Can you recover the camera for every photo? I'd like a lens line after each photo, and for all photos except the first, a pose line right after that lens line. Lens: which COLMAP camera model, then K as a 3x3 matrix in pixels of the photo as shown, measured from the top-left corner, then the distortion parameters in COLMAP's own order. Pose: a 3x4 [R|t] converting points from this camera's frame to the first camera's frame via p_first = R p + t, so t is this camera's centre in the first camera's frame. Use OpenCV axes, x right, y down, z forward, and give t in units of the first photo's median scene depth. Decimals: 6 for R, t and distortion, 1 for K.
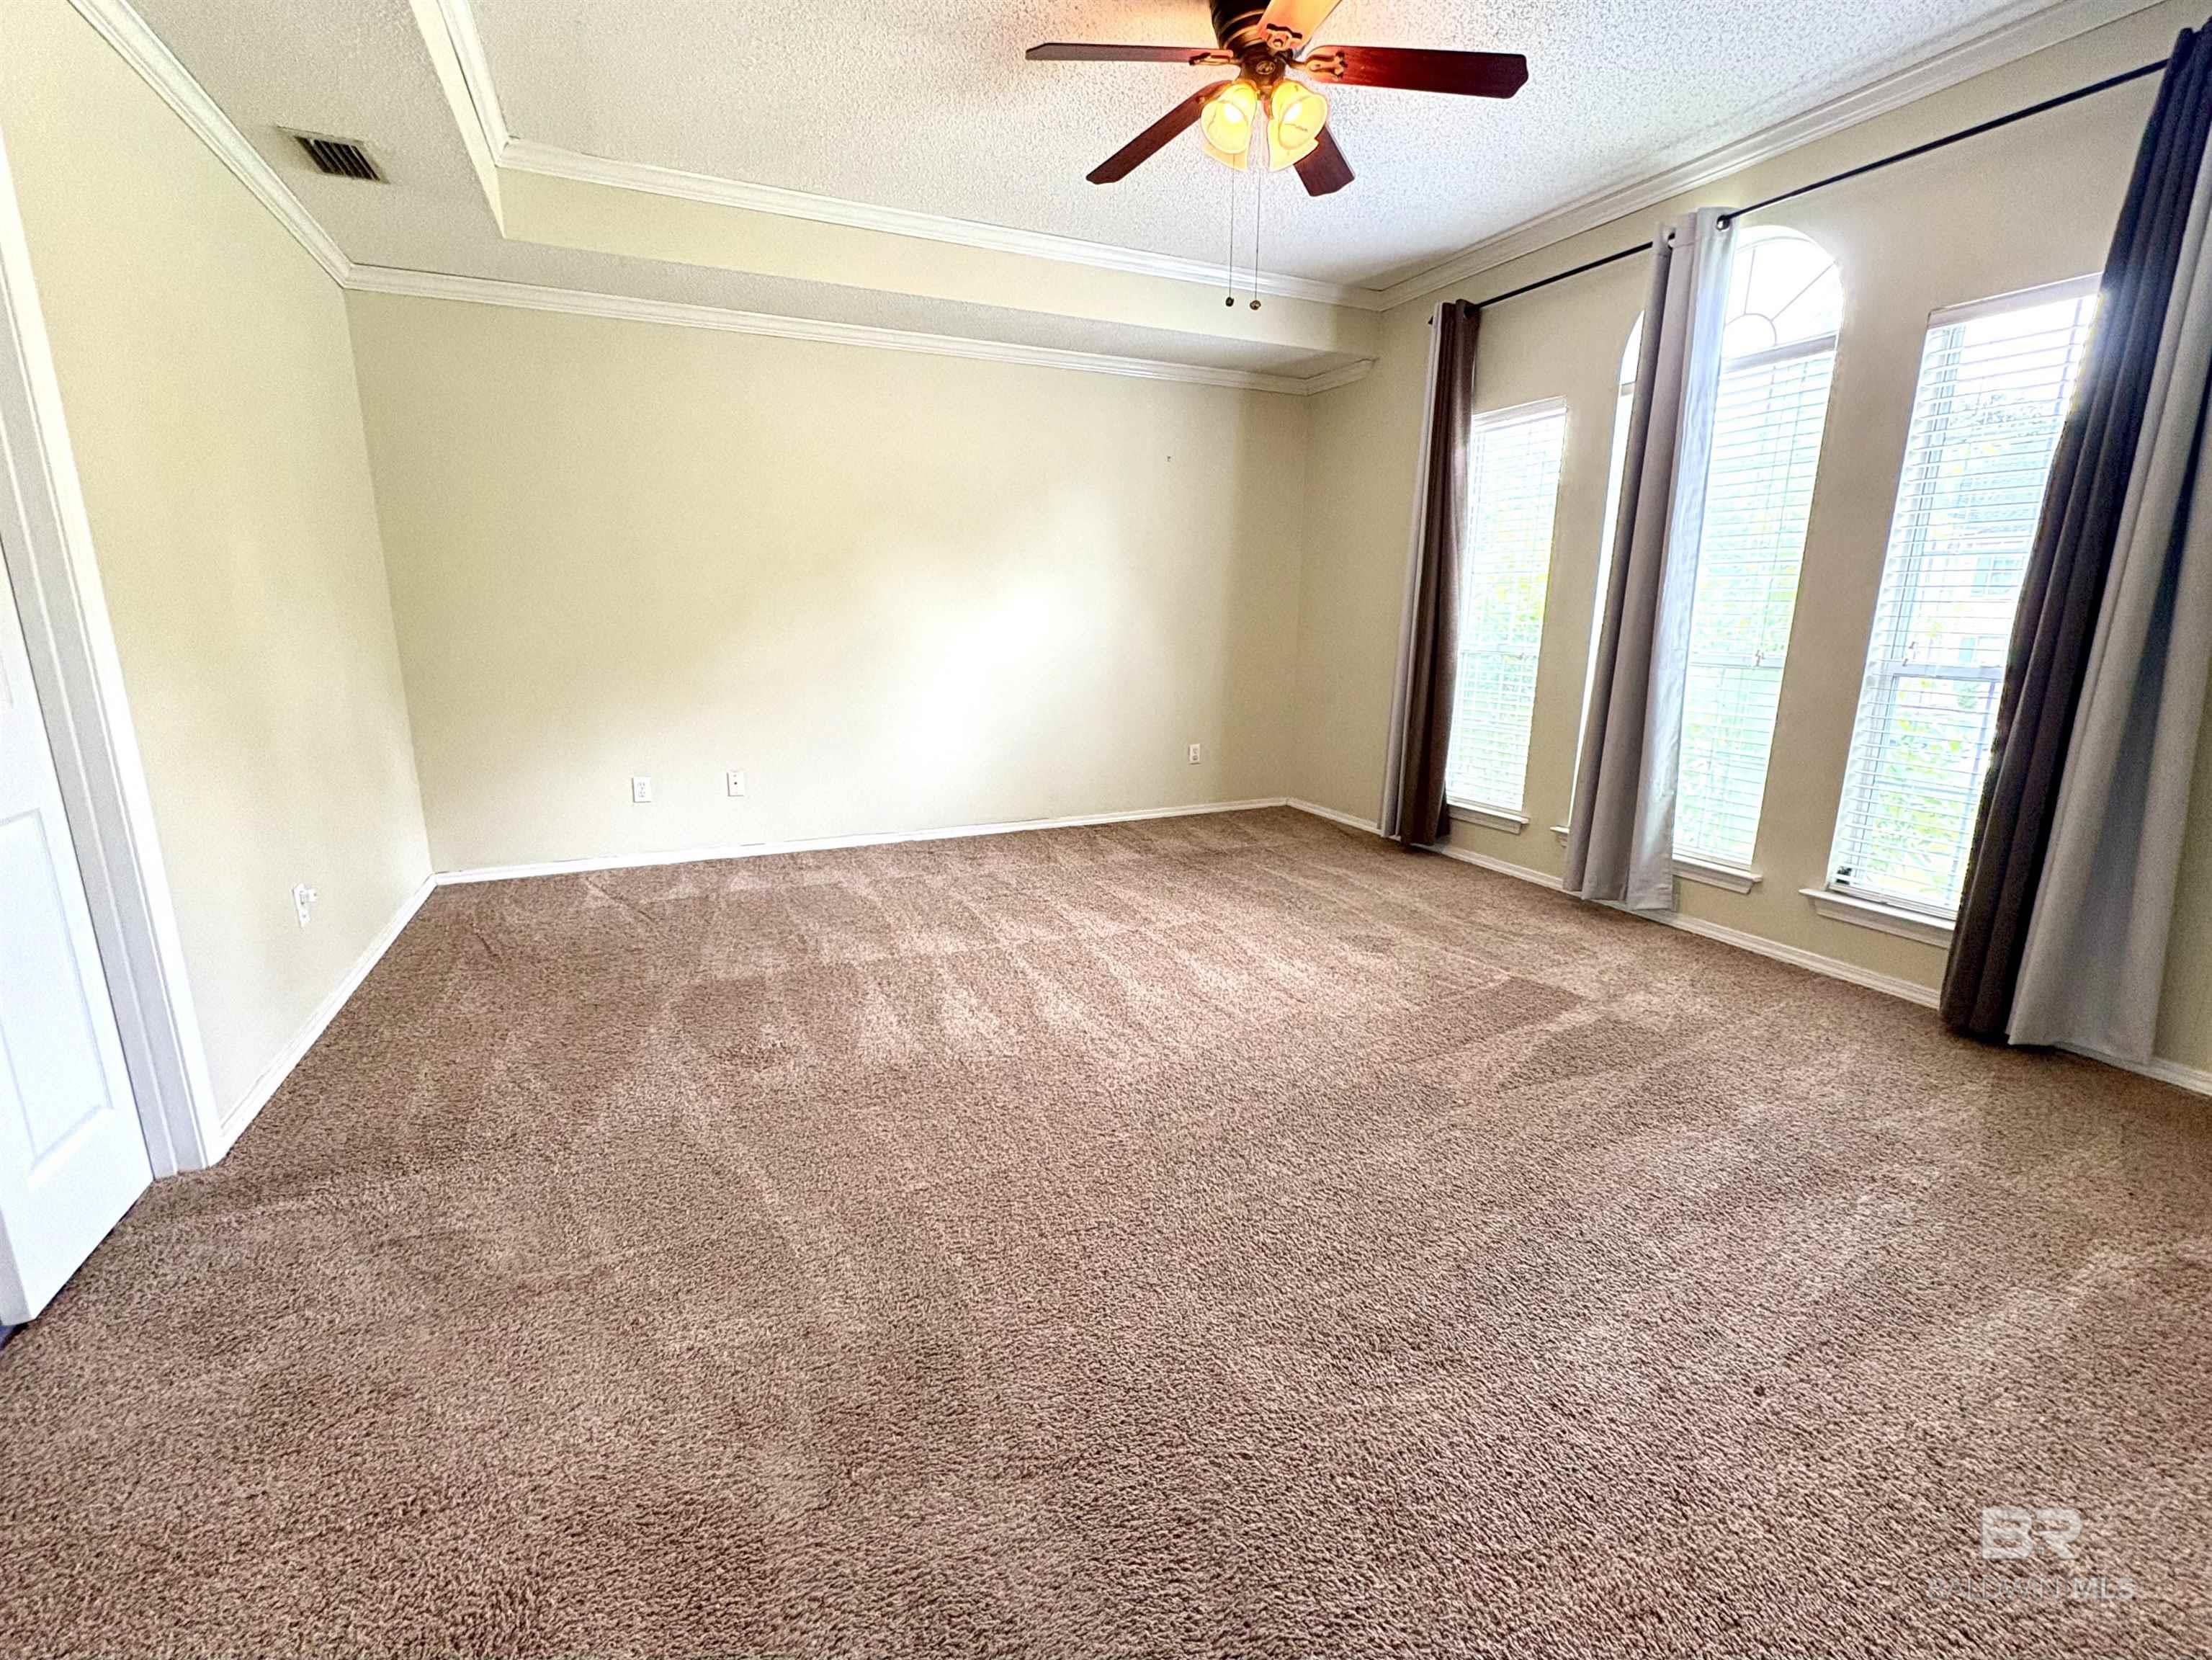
lens RADIAL K [[973.9, 0, 1106.0], [0, 973.9, 830.0], [0, 0, 1]] dist [-0.000050, 0.000626]
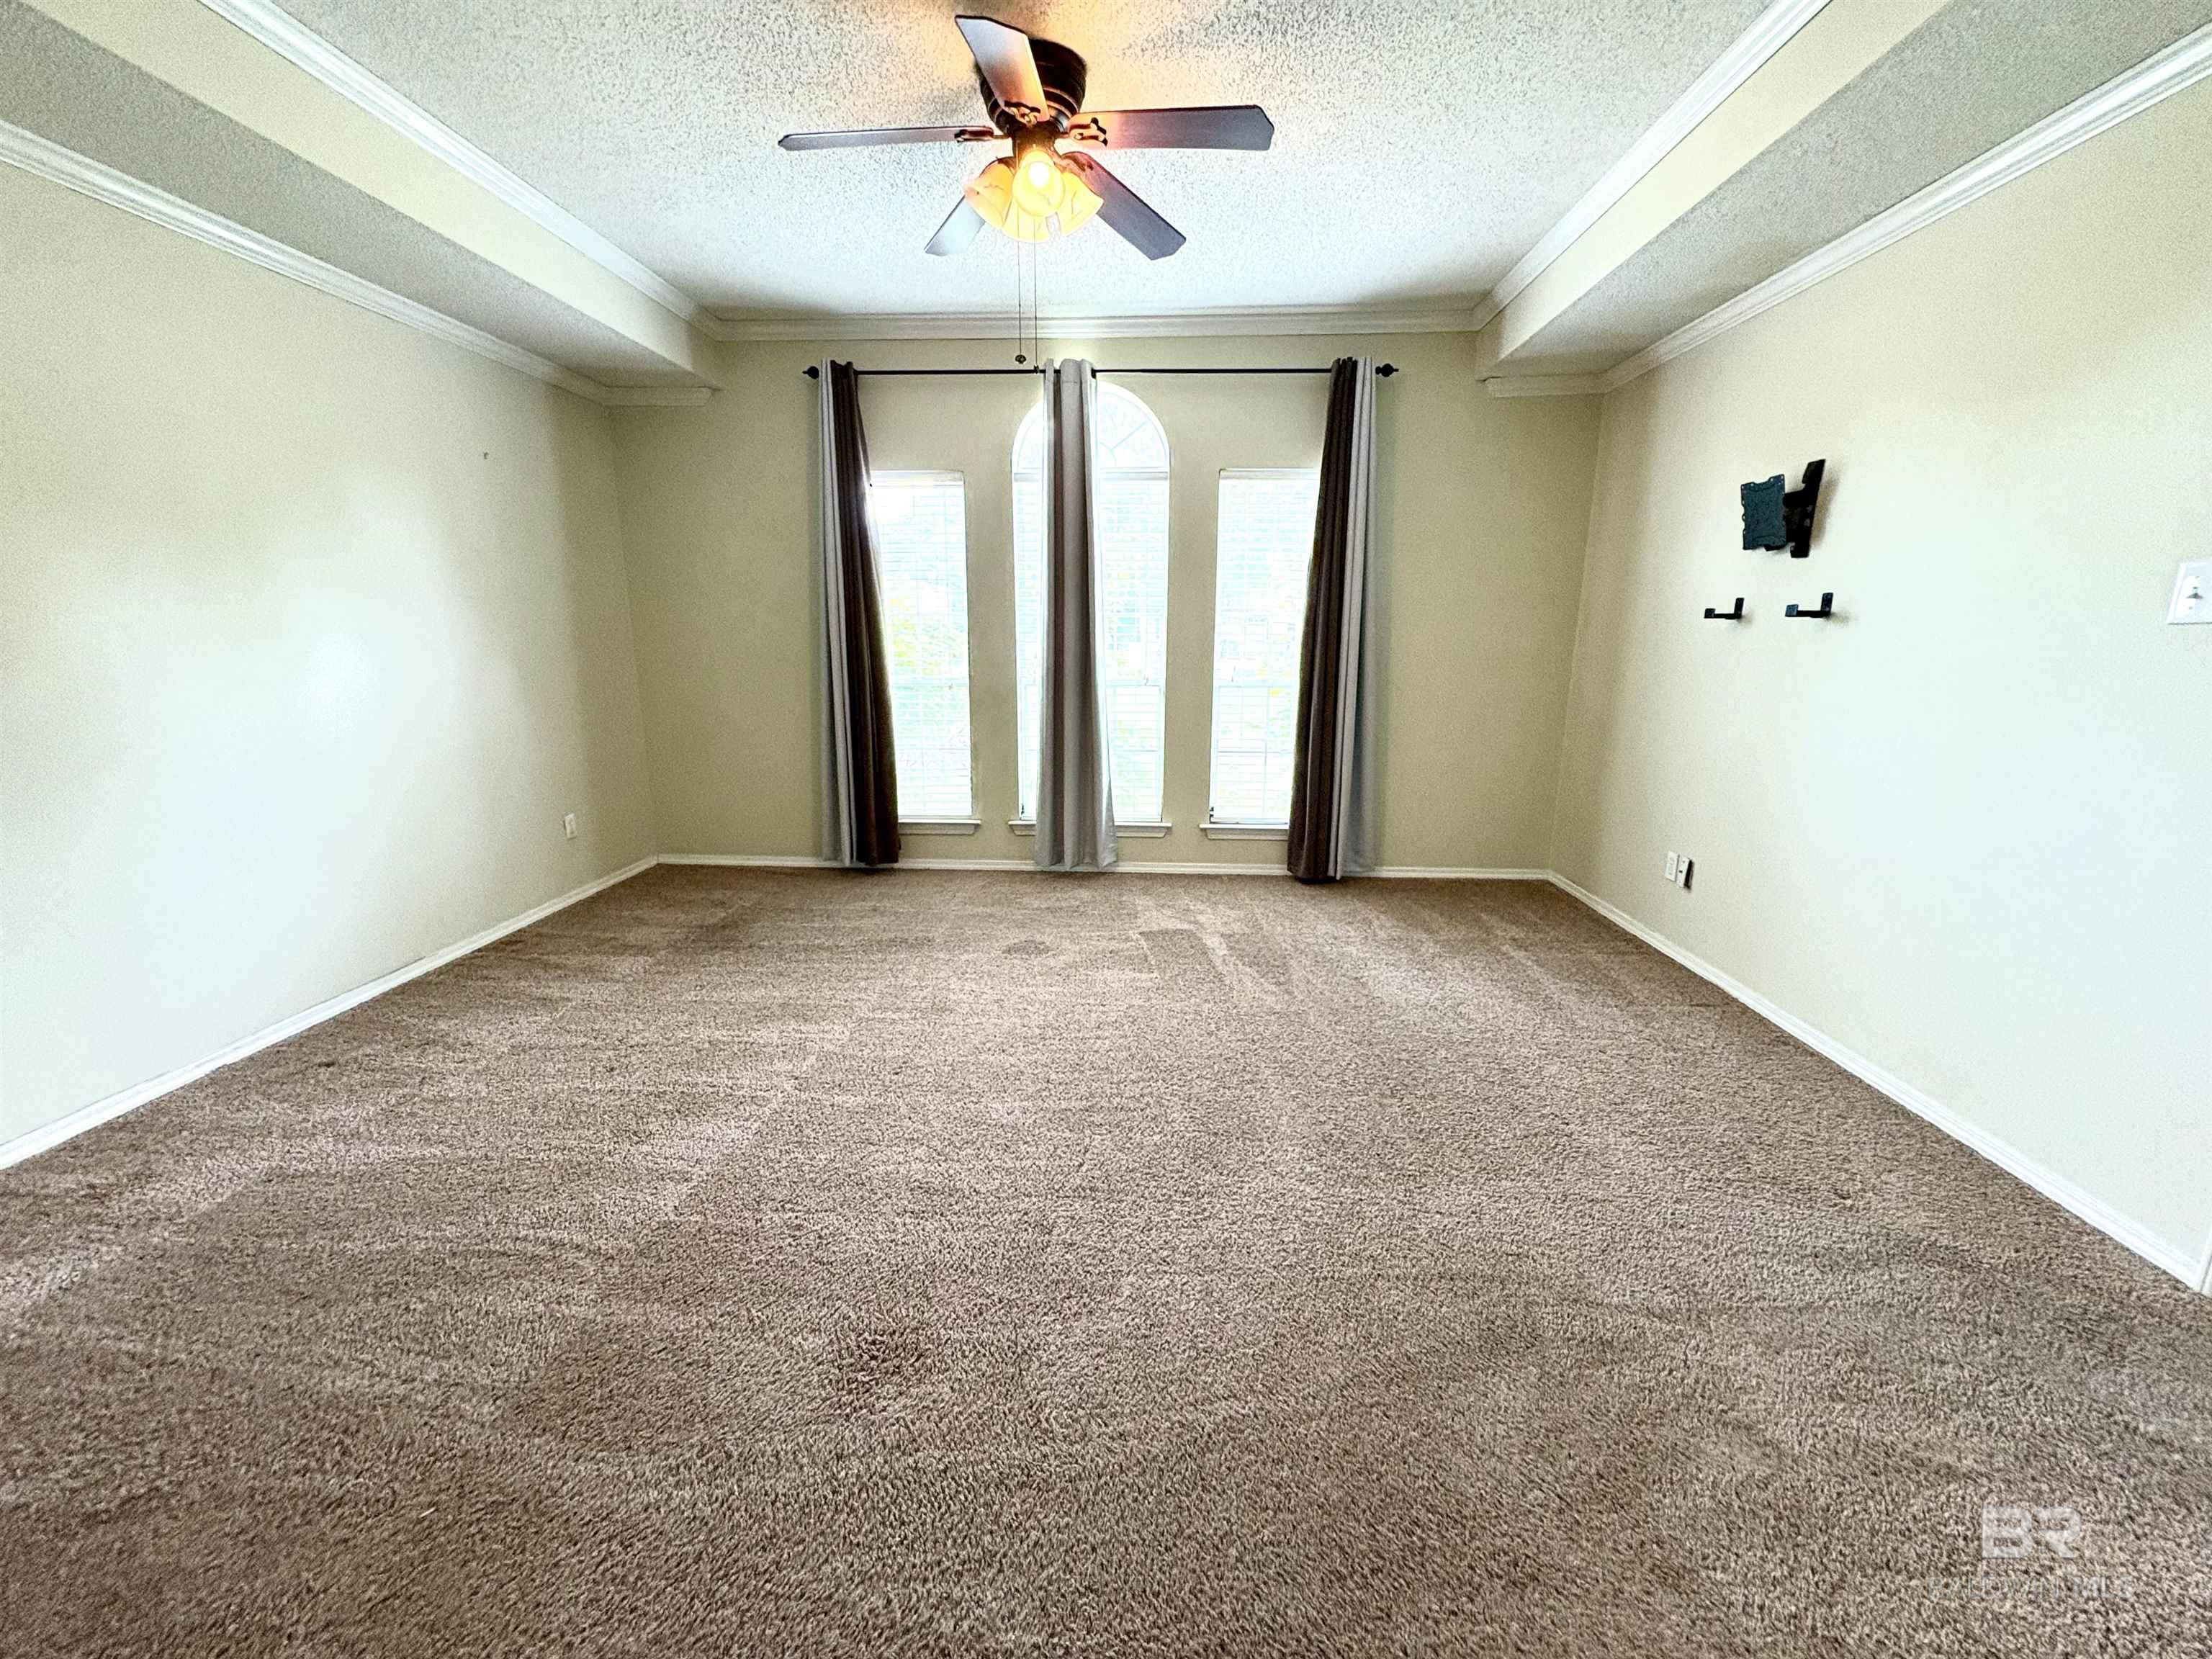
lens RADIAL K [[882.6, 0, 1110.1], [0, 882.6, 829.3], [0, 0, 1]] dist [0.000552, 0.000016]
pose [[0.462364, -0.195078, 0.864965, -0.521621], [0.196289, 0.973814, 0.114701, -0.111657], [-0.864691, 0.116750, 0.488549, 0.389812]]
